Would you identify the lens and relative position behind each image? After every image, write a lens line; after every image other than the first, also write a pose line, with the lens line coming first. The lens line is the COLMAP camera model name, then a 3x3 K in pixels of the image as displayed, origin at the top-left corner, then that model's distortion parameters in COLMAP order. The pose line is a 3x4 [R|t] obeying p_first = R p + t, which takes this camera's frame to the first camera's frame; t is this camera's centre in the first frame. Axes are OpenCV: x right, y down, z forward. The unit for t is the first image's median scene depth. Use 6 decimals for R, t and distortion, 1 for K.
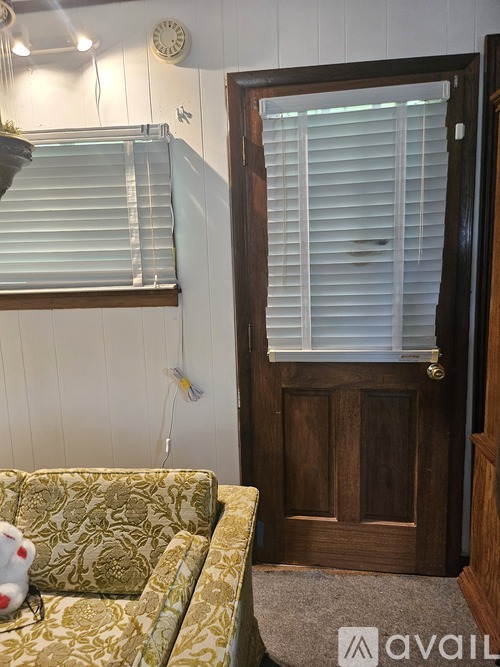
lens RADIAL K [[475.8, 0, 249.0], [0, 475.8, 332.5], [0, 0, 1]] dist [0.034203, -0.029966]
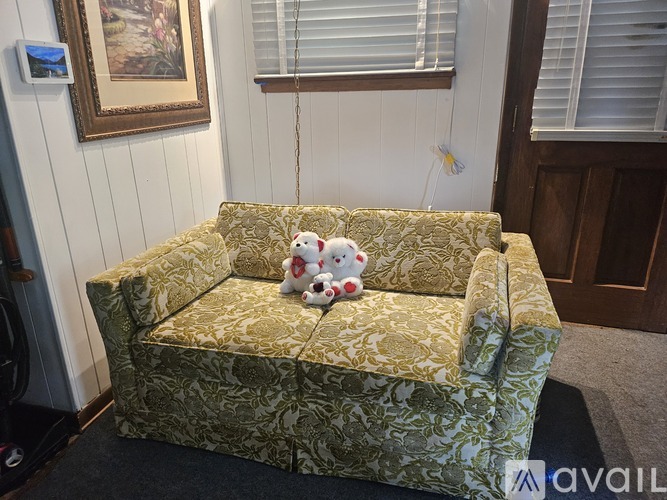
lens RADIAL K [[475.8, 0, 332.0], [0, 475.8, 252.1], [0, 0, 1]] dist [0.034203, -0.029966]
pose [[0.985772, 0.069469, -0.153059, -0.315485], [-0.038308, 0.979486, 0.197837, 0.156075], [0.163663, -0.189159, 0.968211, -0.320221]]
